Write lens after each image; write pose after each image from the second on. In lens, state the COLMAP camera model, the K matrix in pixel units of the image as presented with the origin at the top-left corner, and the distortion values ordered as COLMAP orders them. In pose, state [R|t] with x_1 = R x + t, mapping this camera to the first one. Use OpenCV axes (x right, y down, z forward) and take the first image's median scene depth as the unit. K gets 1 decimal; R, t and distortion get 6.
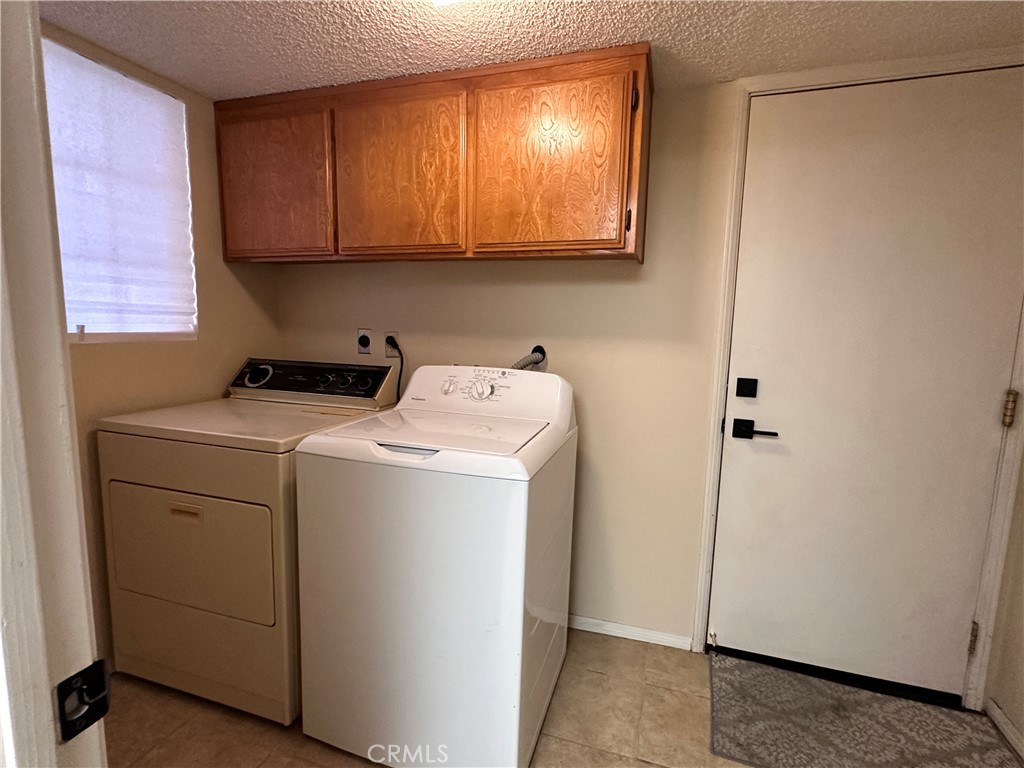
lens RADIAL K [[504.7, 0, 510.2], [0, 504.7, 384.5], [0, 0, 1]] dist [-0.013363, 0.000468]
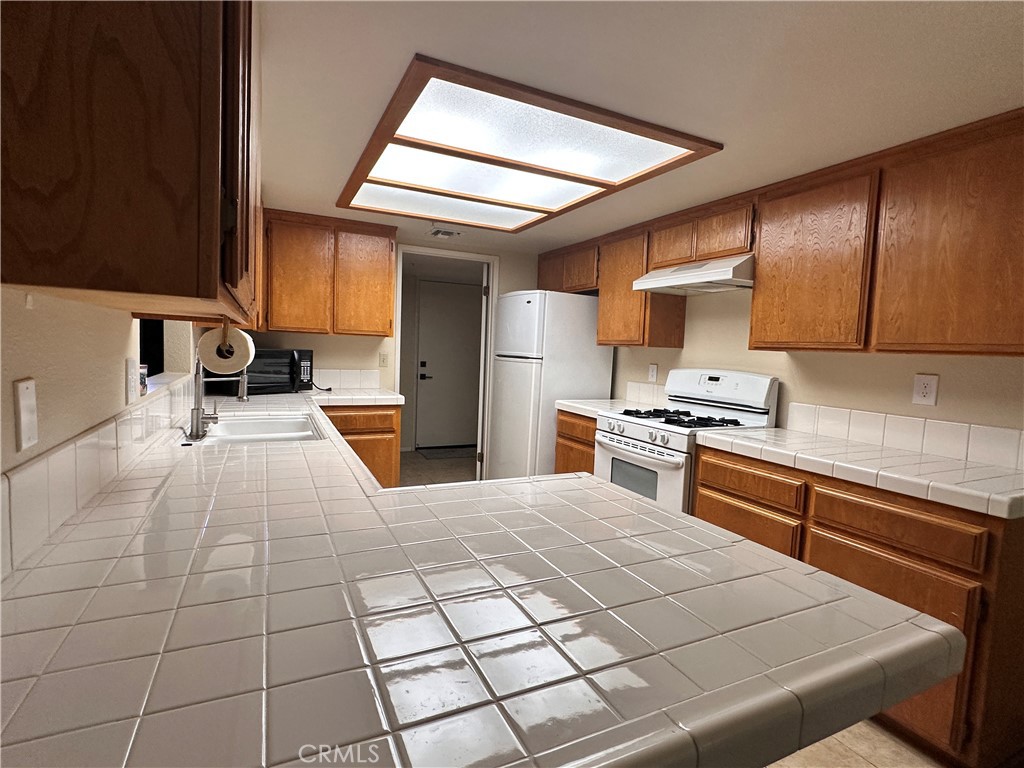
lens RADIAL K [[504.7, 0, 510.8], [0, 504.7, 385.3], [0, 0, 1]] dist [-0.013363, 0.000468]
pose [[0.722643, -0.051480, 0.689302, -1.463793], [0.074308, 0.997229, -0.003425, 0.203903], [-0.687216, 0.053695, 0.724466, -1.878065]]
